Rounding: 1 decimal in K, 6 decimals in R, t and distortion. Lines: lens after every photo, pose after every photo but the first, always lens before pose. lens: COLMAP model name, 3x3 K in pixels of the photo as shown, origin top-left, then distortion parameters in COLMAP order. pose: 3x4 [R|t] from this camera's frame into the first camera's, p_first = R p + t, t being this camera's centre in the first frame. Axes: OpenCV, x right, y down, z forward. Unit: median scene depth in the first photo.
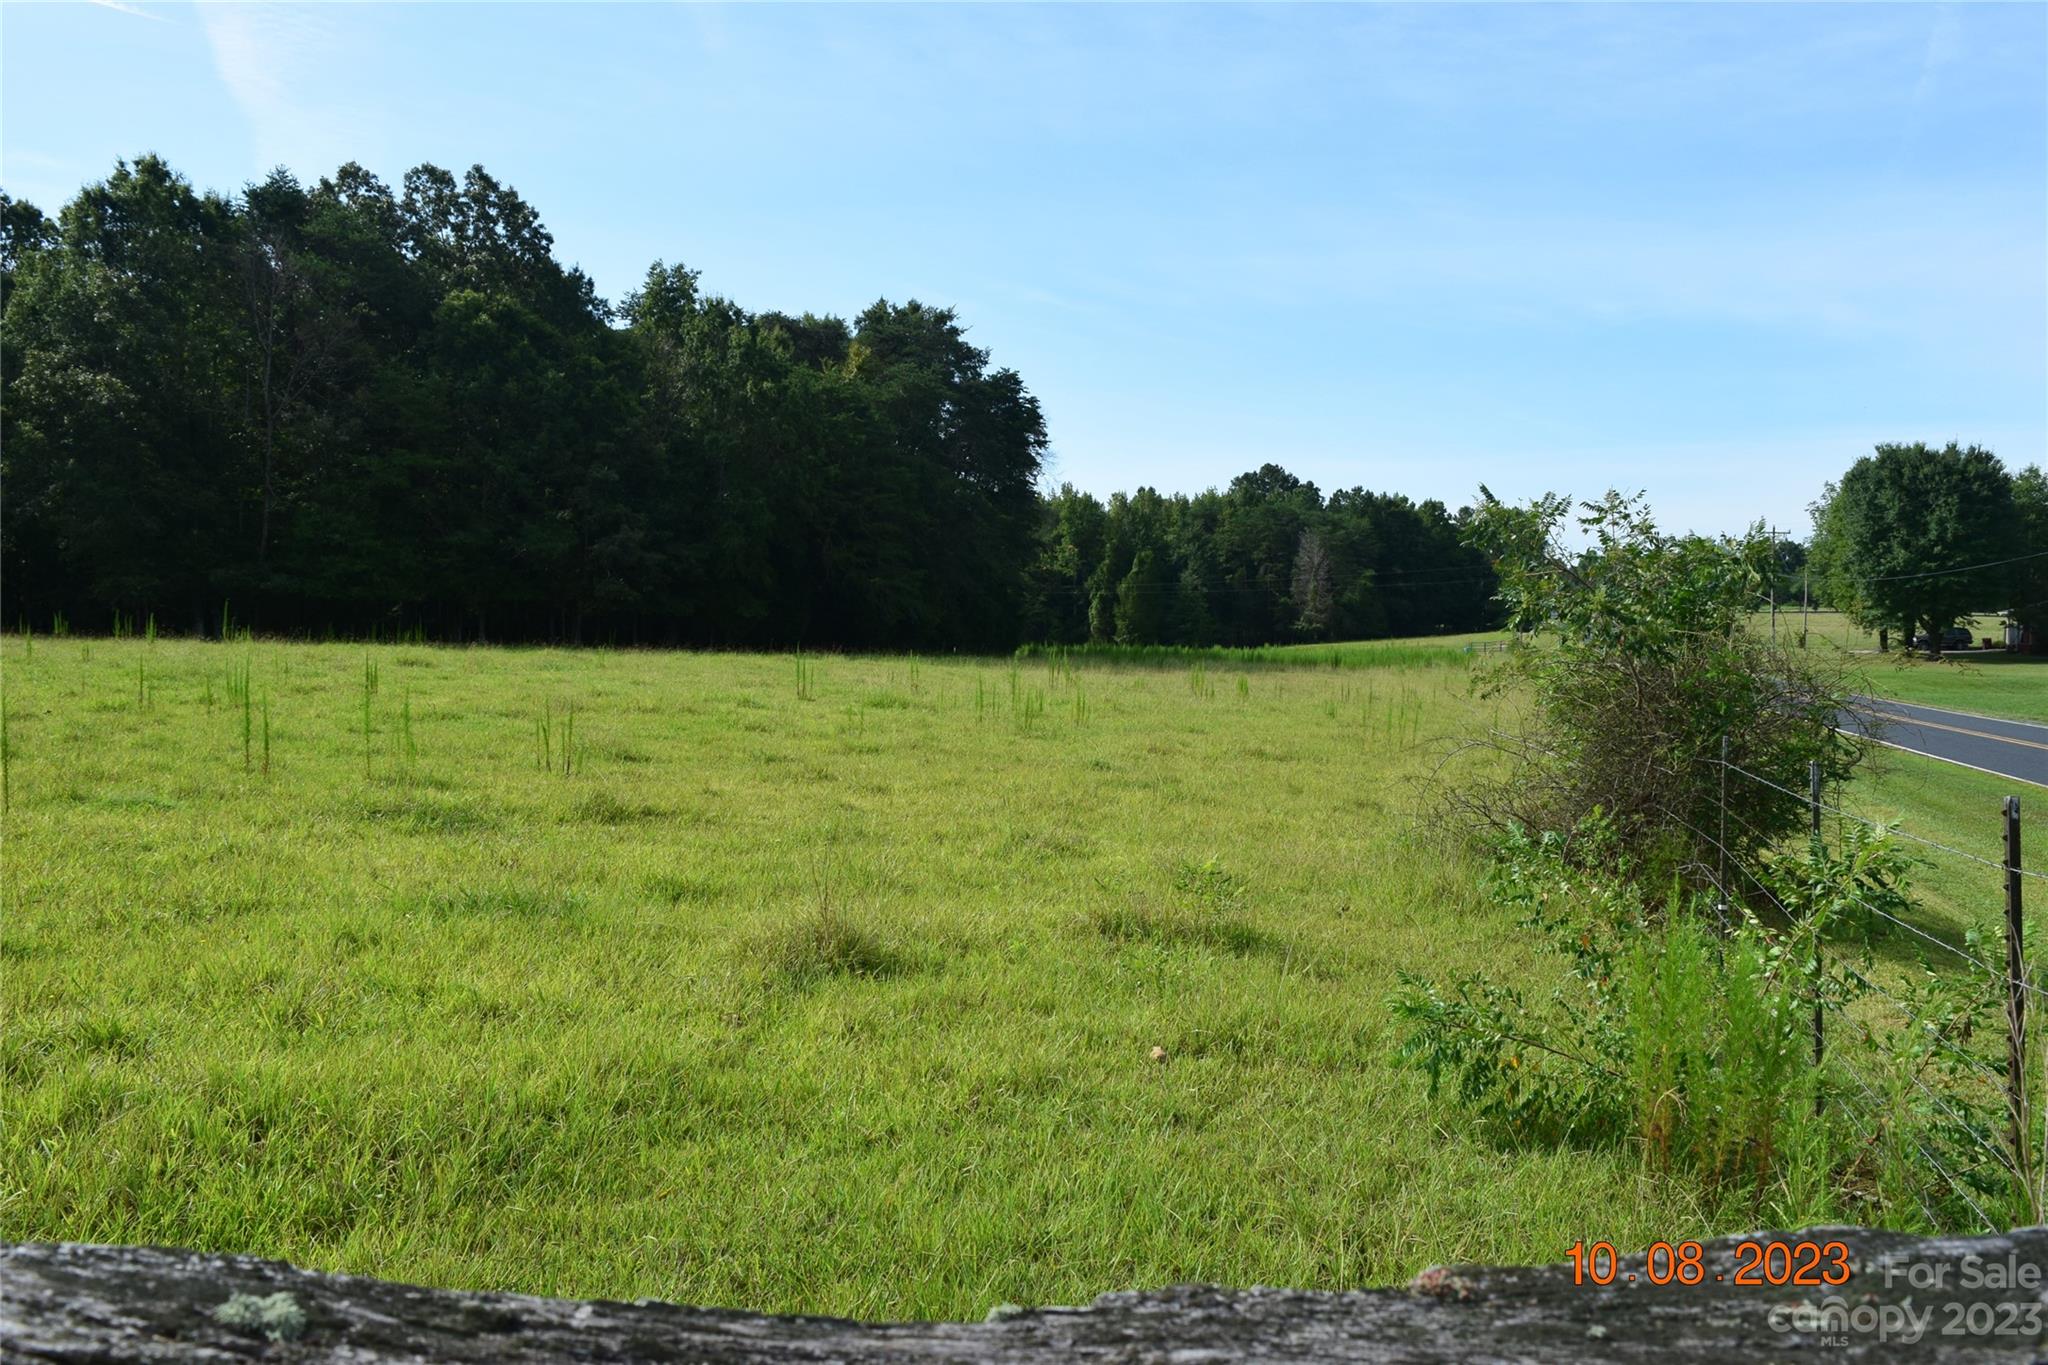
lens RADIAL K [[1582.7, 0, 1024.0], [0, 1582.7, 682.5], [0, 0, 1]] dist [-0.029355, 0.027652]
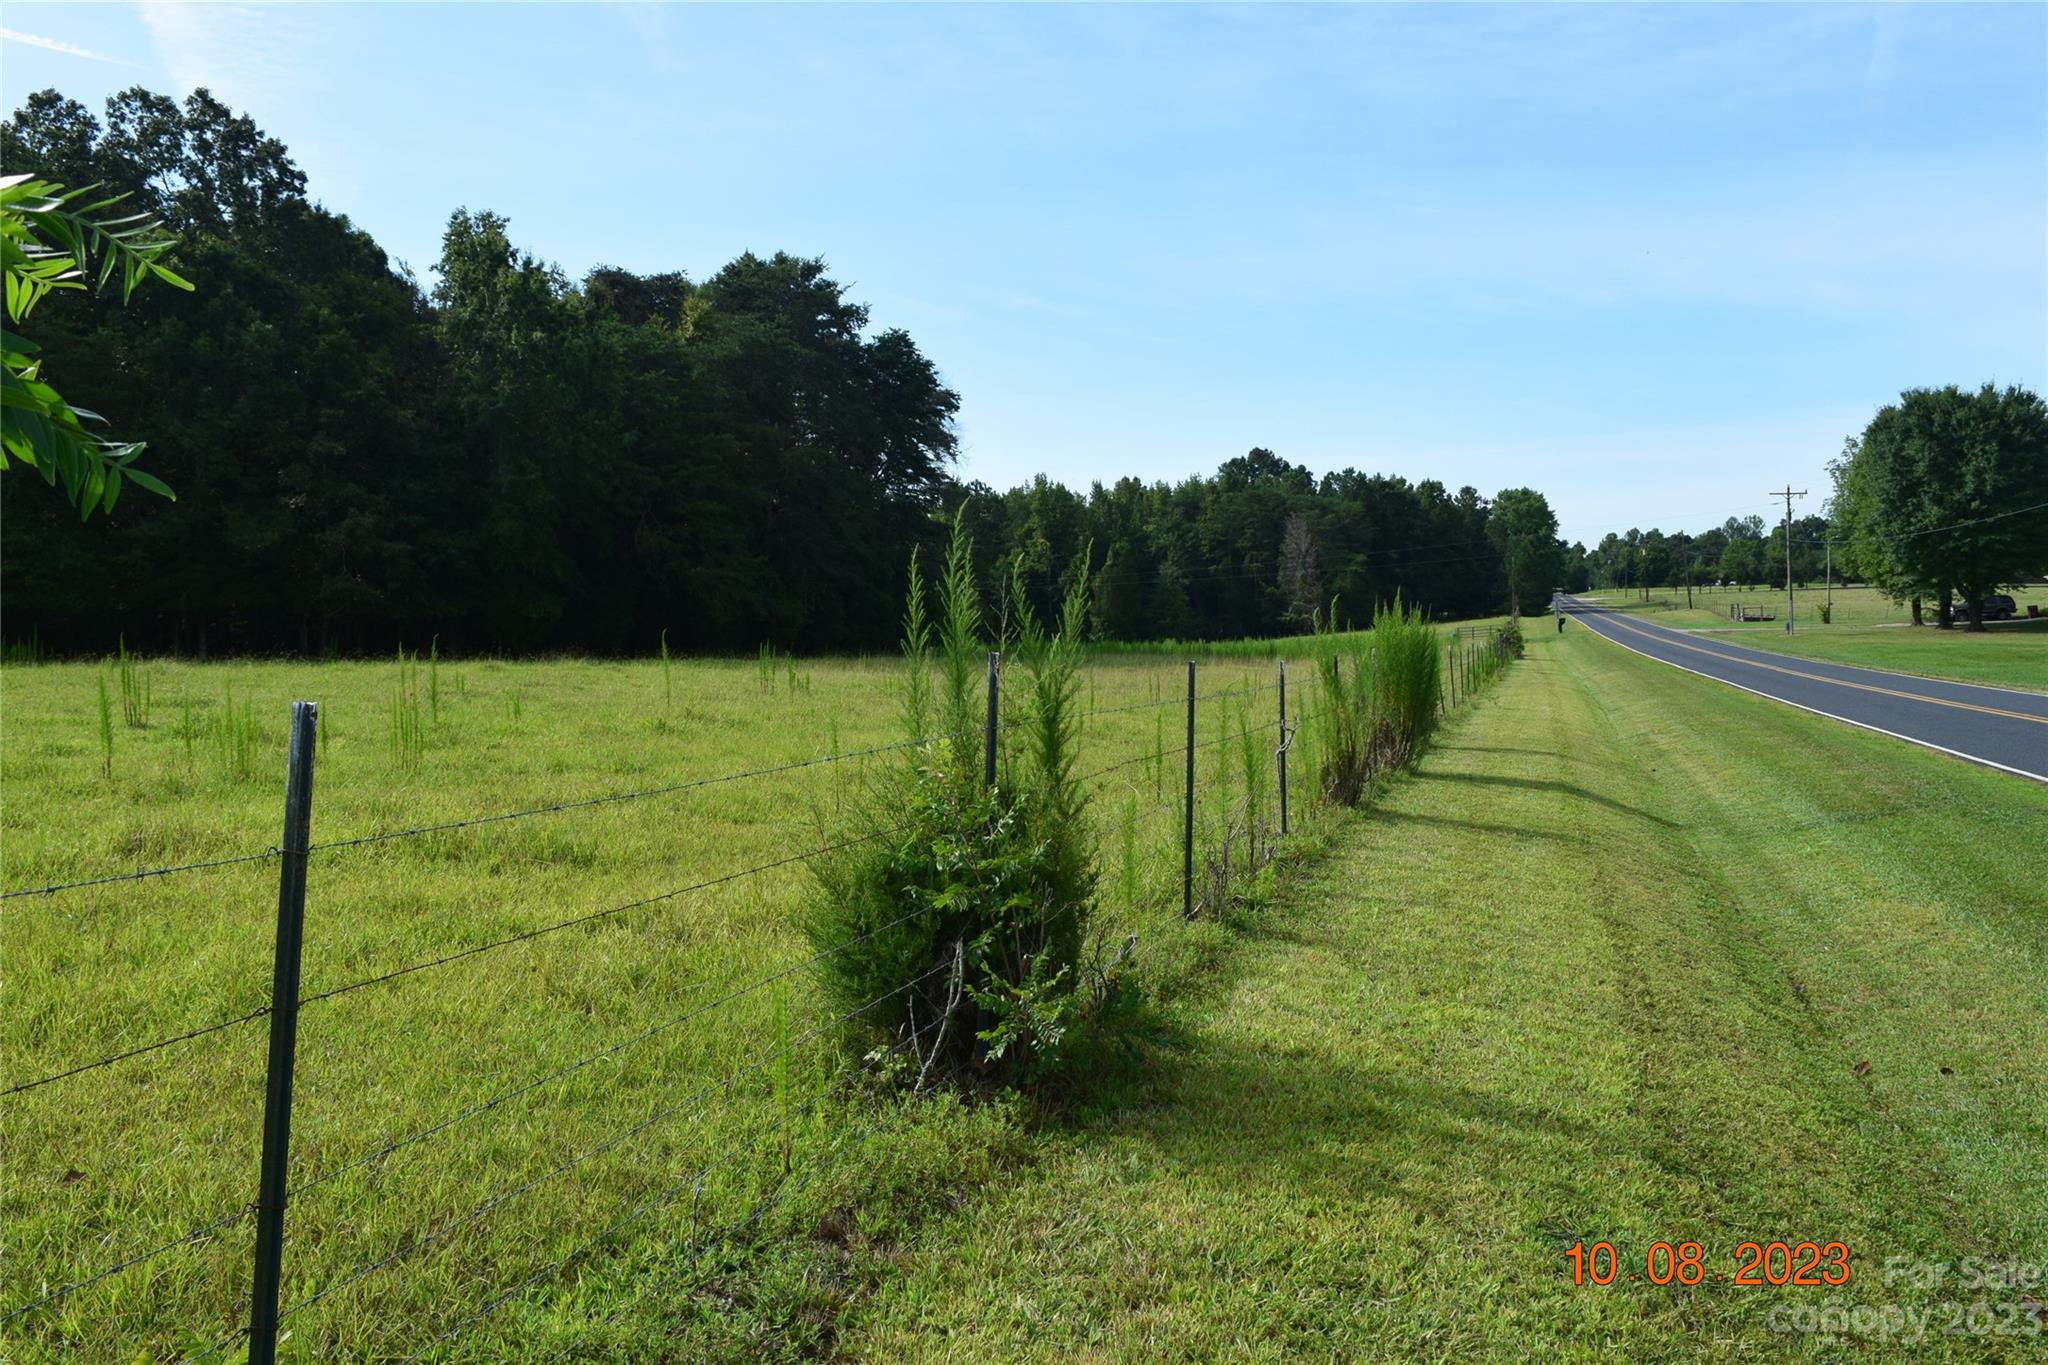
lens RADIAL K [[1582.7, 0, 1024.0], [0, 1582.7, 682.5], [0, 0, 1]] dist [-0.029355, 0.027652]
pose [[0.999415, -0.029424, -0.017433, 0.073685], [0.029381, 0.999565, -0.002701, 0.001805], [0.017505, 0.002188, 0.999844, 0.133663]]
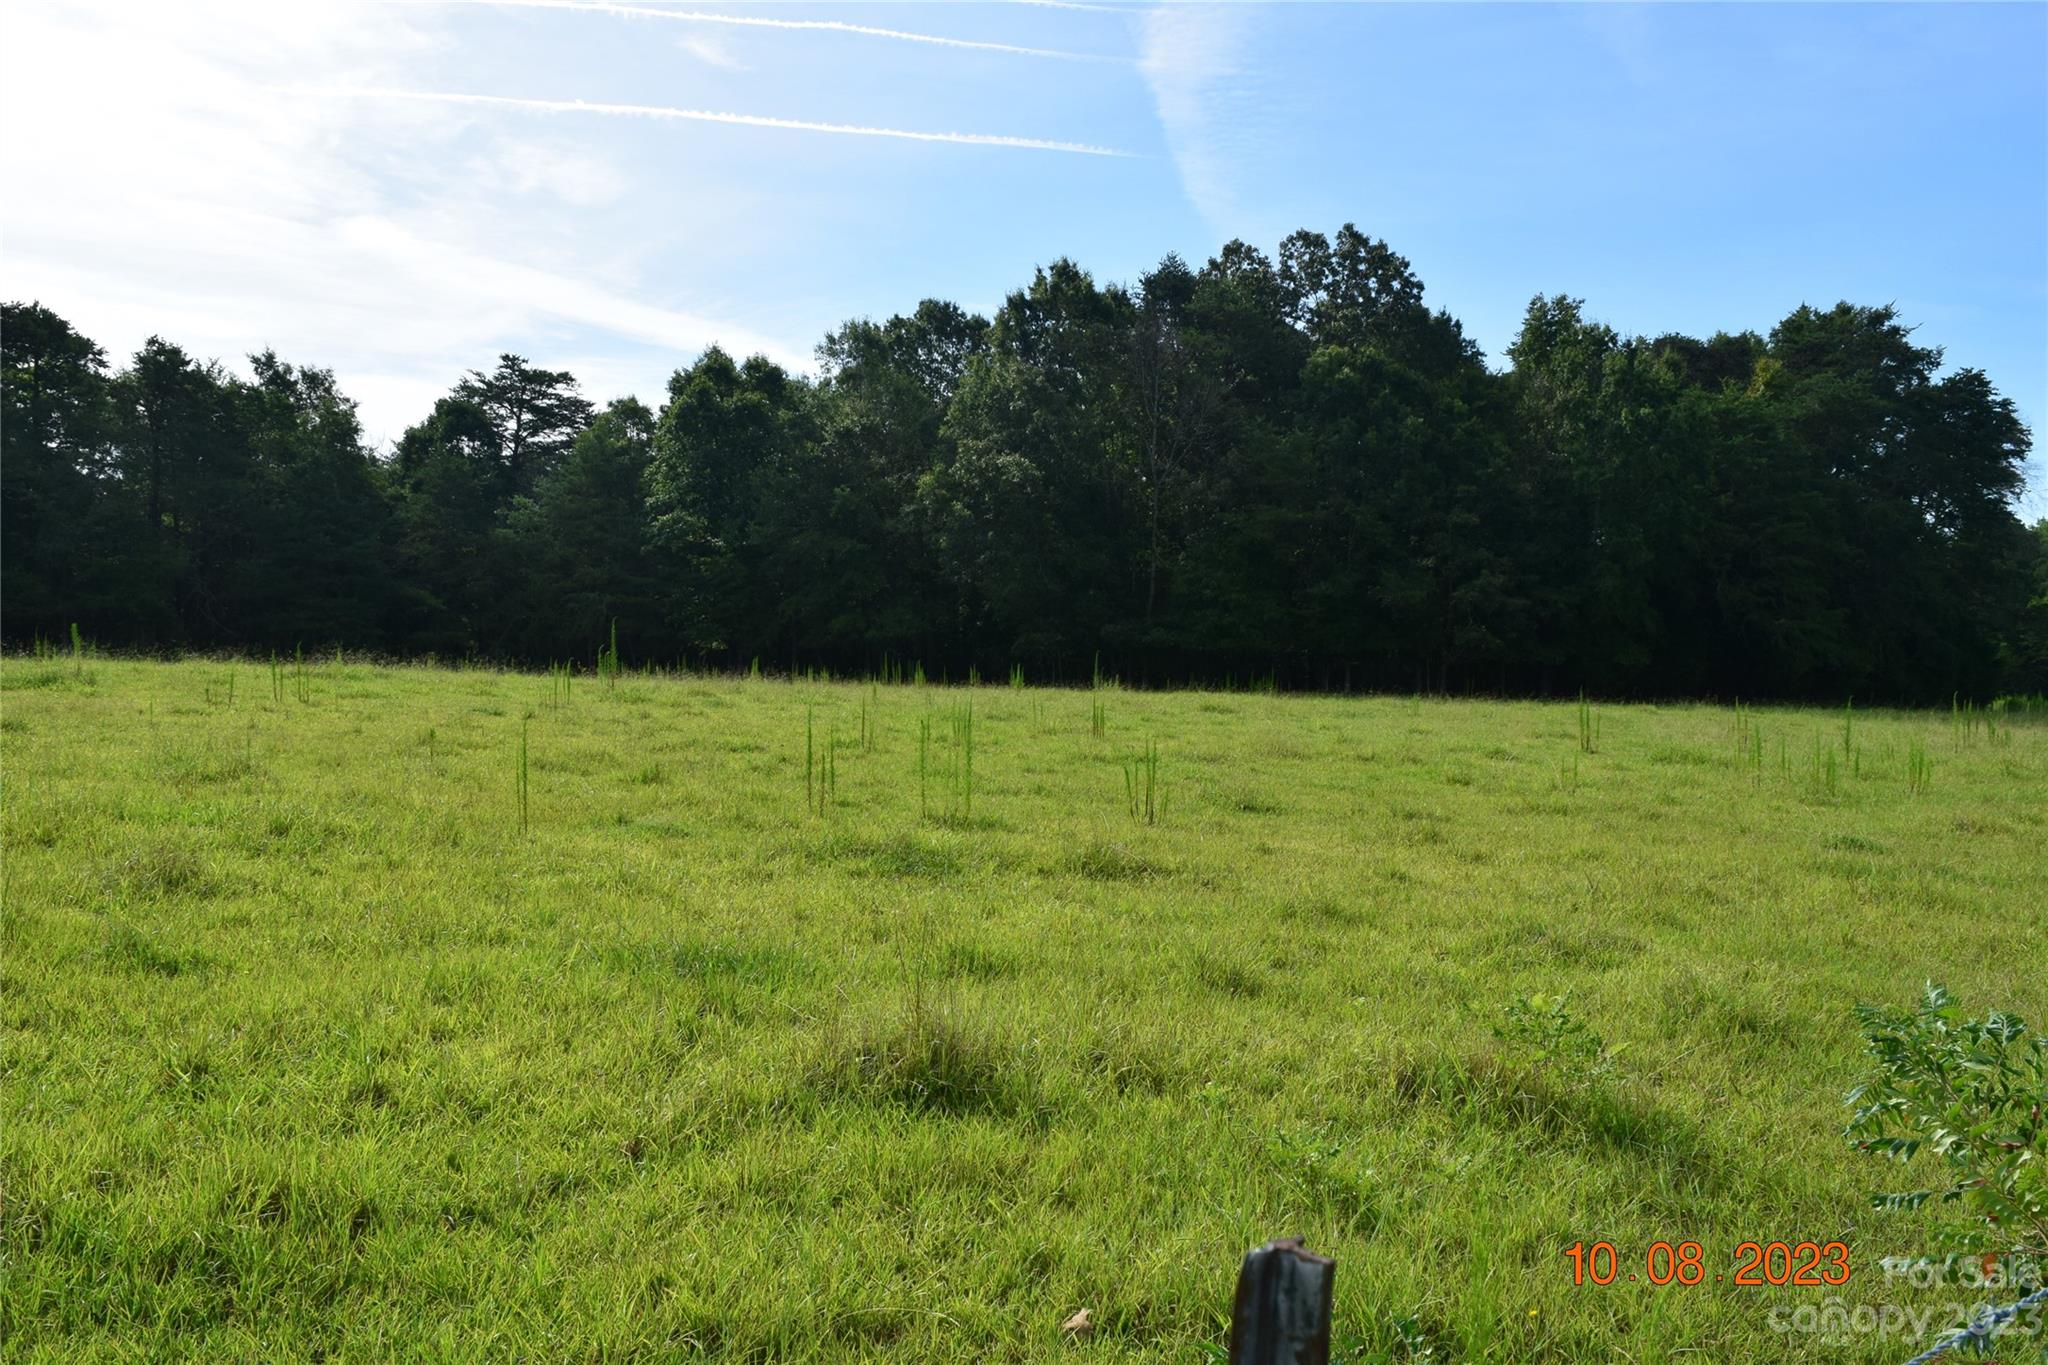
lens RADIAL K [[1582.7, 0, 1024.0], [0, 1582.7, 682.5], [0, 0, 1]] dist [-0.029355, 0.027652]
pose [[0.838005, -0.004503, -0.545645, 0.024713], [-0.014362, 0.999438, -0.030305, 0.001183], [0.545474, 0.033232, 0.837468, 0.032366]]
